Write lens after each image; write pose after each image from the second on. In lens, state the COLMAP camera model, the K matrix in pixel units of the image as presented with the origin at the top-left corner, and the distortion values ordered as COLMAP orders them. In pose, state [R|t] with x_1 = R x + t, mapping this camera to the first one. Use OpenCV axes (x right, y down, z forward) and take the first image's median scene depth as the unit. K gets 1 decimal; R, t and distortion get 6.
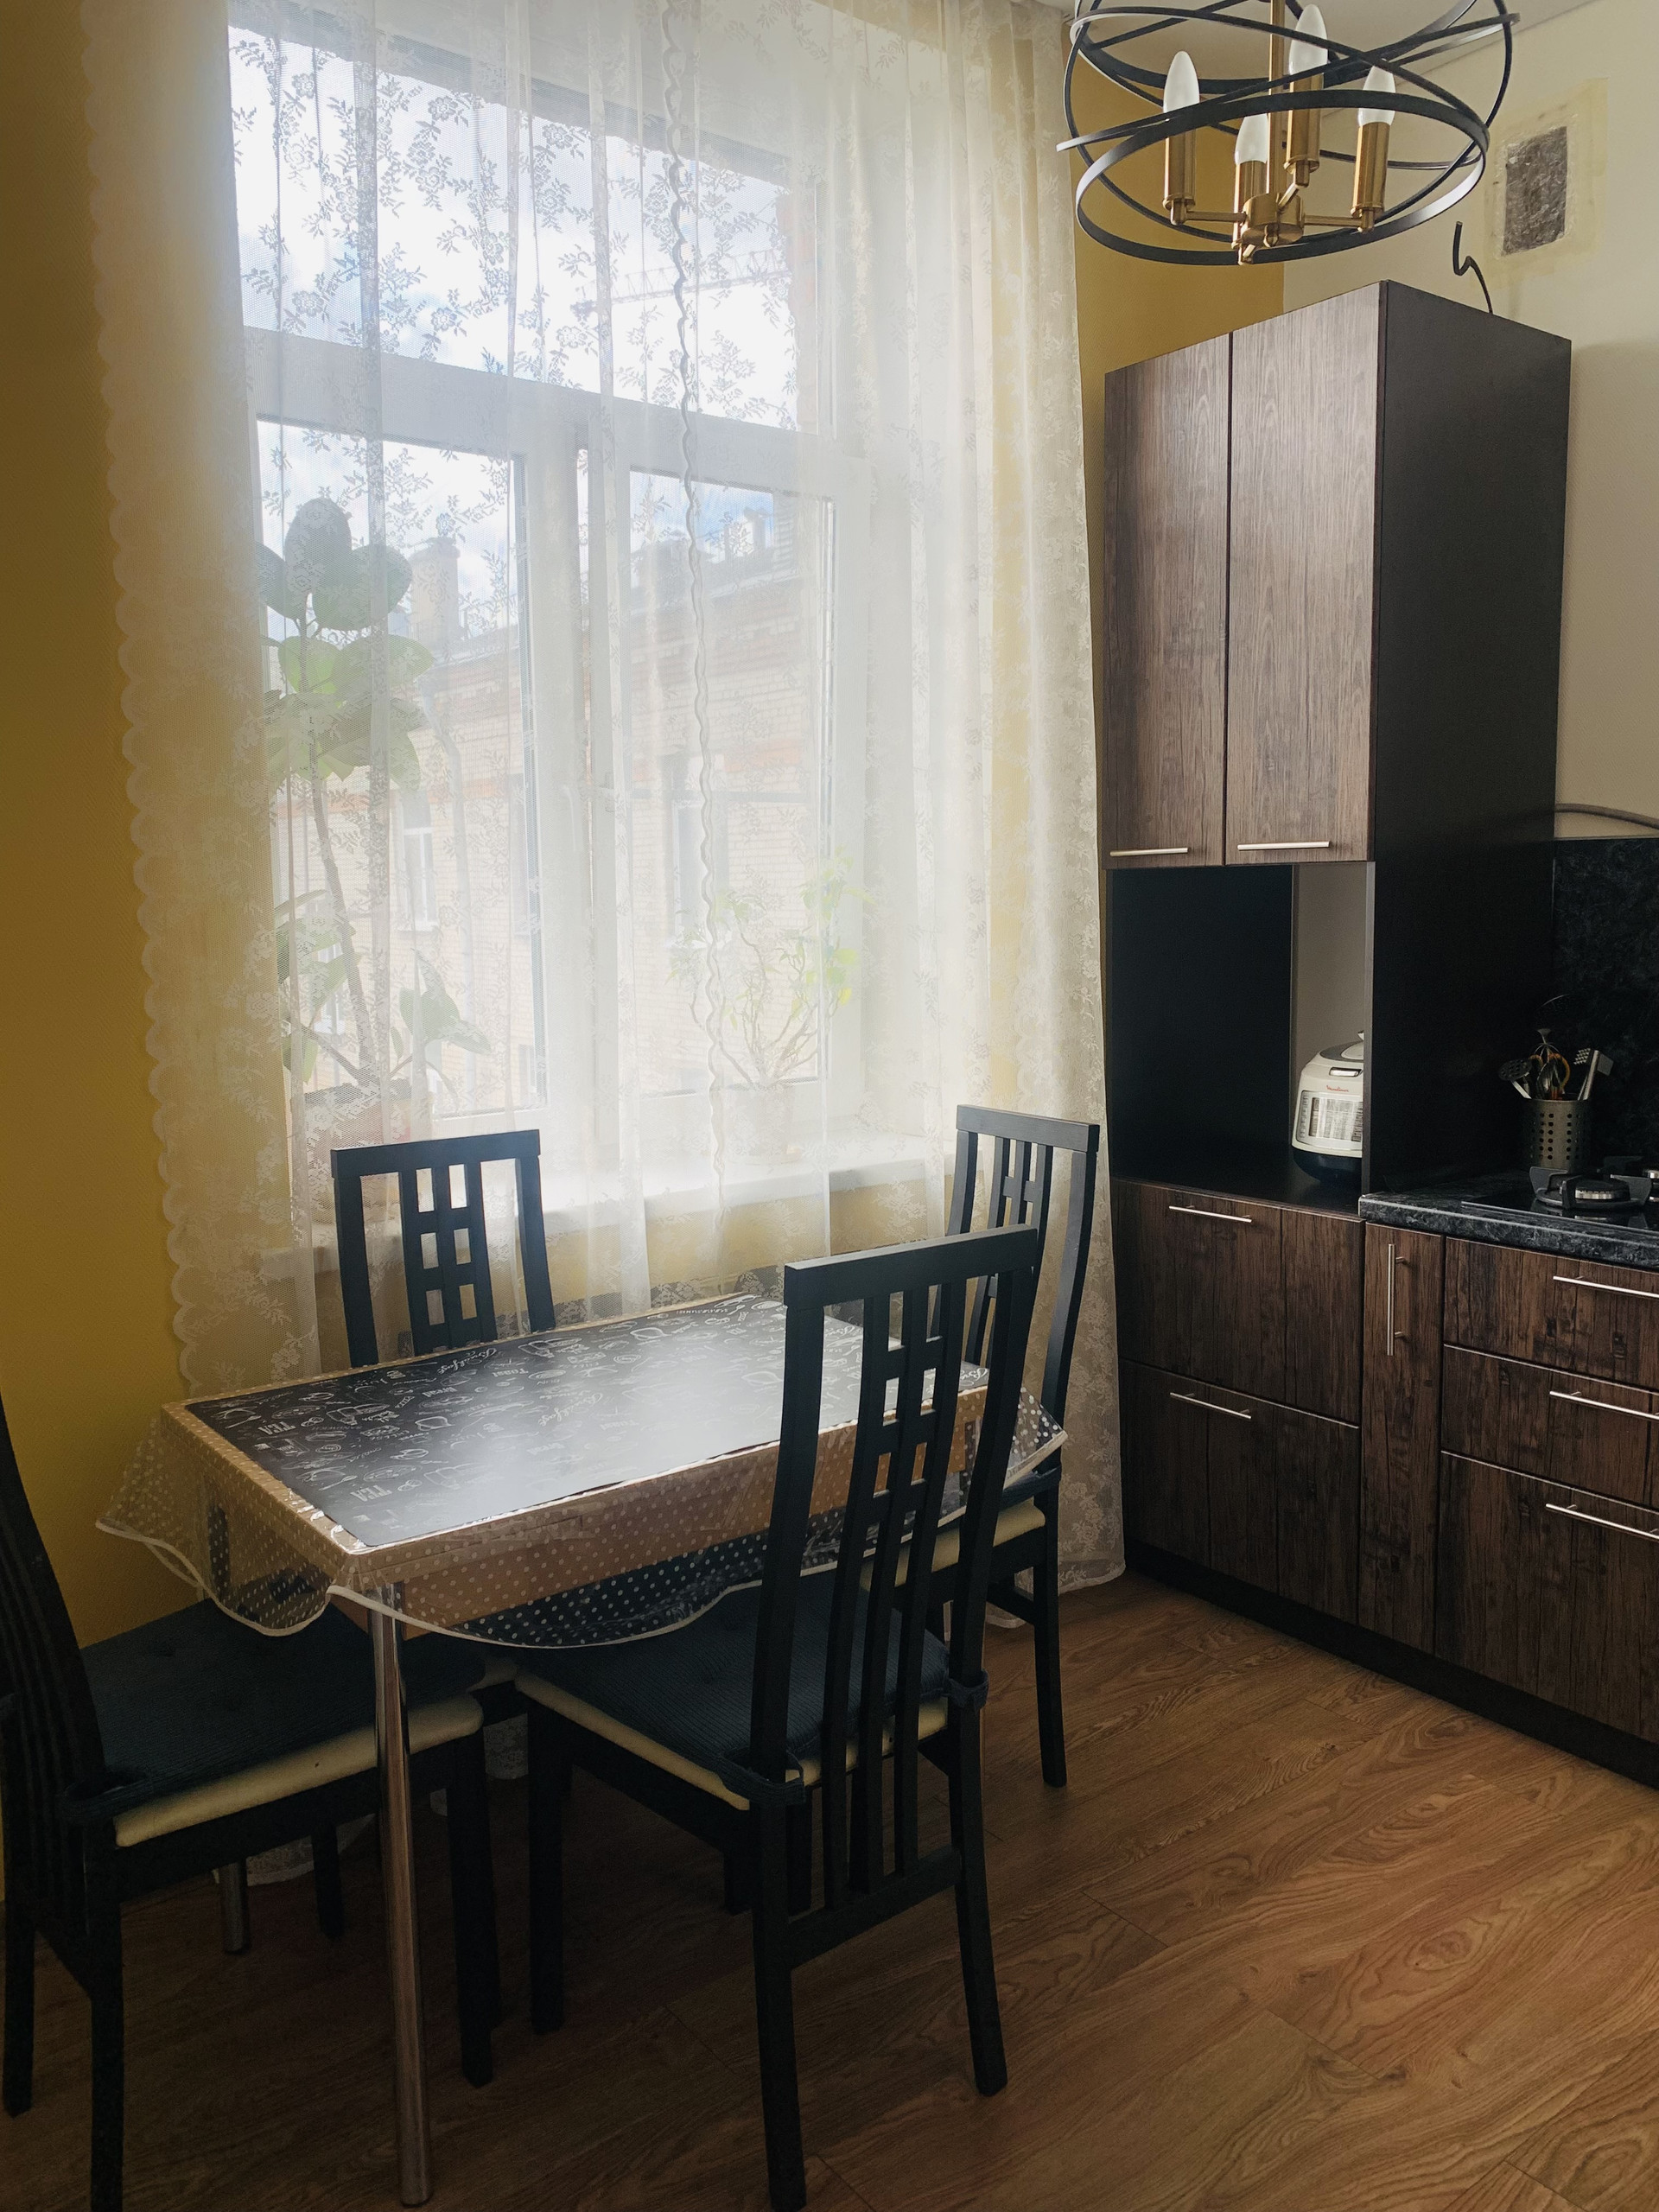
lens RADIAL K [[1693.4, 0, 827.8], [0, 1693.4, 1104.7], [0, 0, 1]] dist [0.005004, 0.001069]
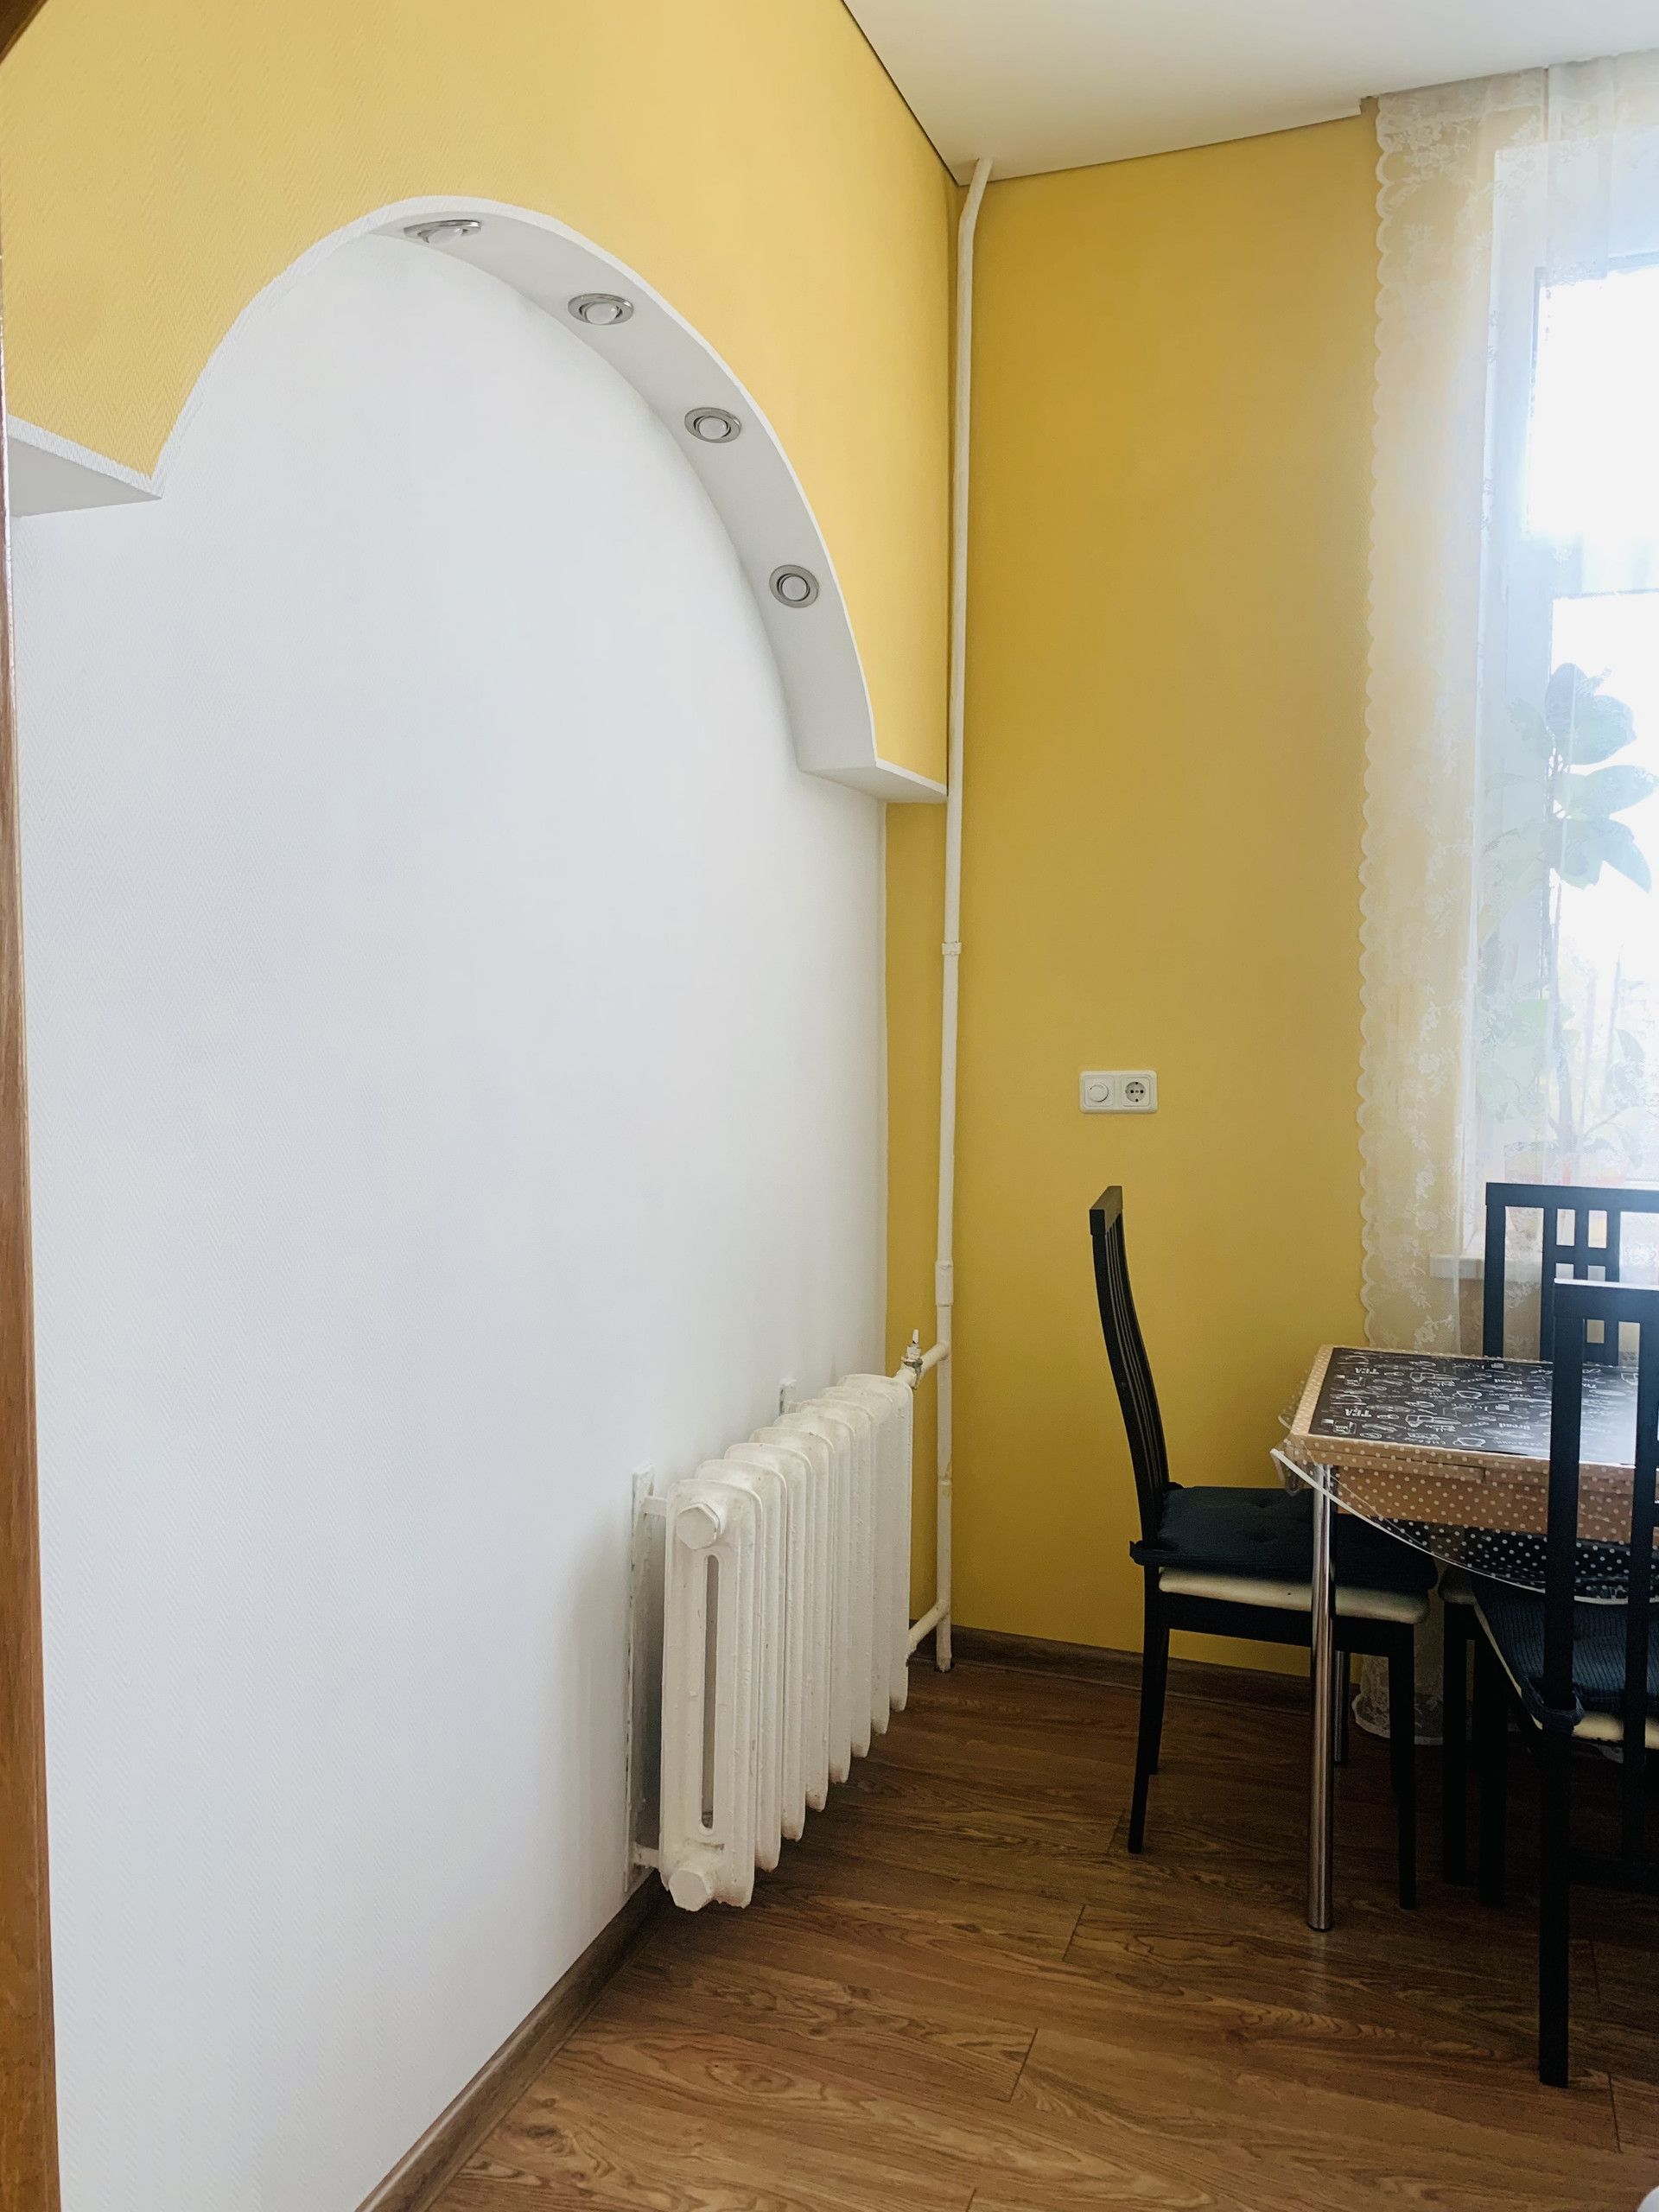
lens RADIAL K [[1693.4, 0, 834.5], [0, 1693.4, 1102.2], [0, 0, 1]] dist [0.005004, 0.001069]
pose [[0.536453, 0.076197, -0.840483, 0.515813], [-0.113703, 0.993361, 0.017484, 0.000687], [0.836235, 0.086187, 0.541556, -0.098727]]
